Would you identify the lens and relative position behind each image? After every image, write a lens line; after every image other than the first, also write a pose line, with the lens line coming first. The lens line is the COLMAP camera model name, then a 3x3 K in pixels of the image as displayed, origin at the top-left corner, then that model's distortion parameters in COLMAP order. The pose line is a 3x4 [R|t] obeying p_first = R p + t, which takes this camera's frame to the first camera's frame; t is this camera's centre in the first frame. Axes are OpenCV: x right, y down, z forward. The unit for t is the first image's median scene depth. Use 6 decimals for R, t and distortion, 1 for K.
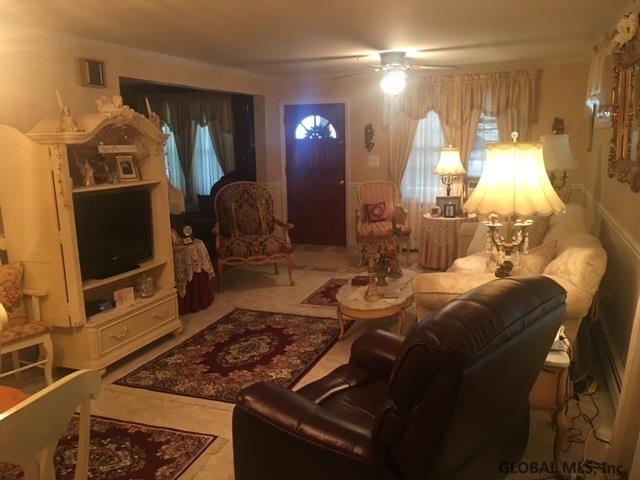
lens RADIAL K [[549.1, 0, 322.3], [0, 549.1, 238.2], [0, 0, 1]] dist [0.091242, -0.122983]
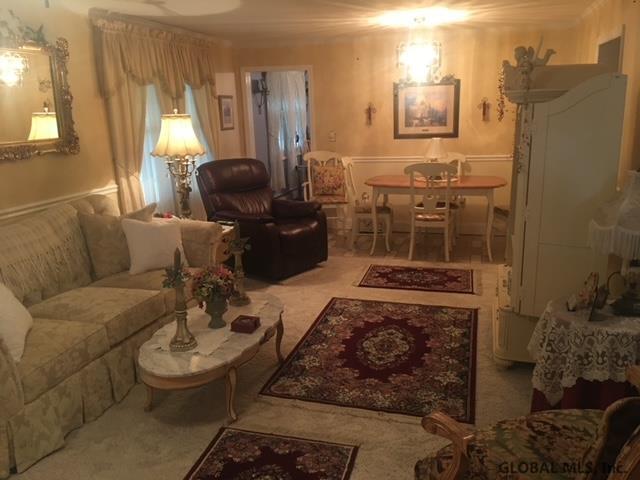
lens RADIAL K [[549.1, 0, 322.3], [0, 549.1, 238.2], [0, 0, 1]] dist [0.091242, -0.122983]
pose [[-0.995437, 0.066306, -0.068621, 0.017582], [0.032398, 0.911264, 0.410547, -0.326965], [0.089753, 0.406450, -0.909254, 1.755059]]
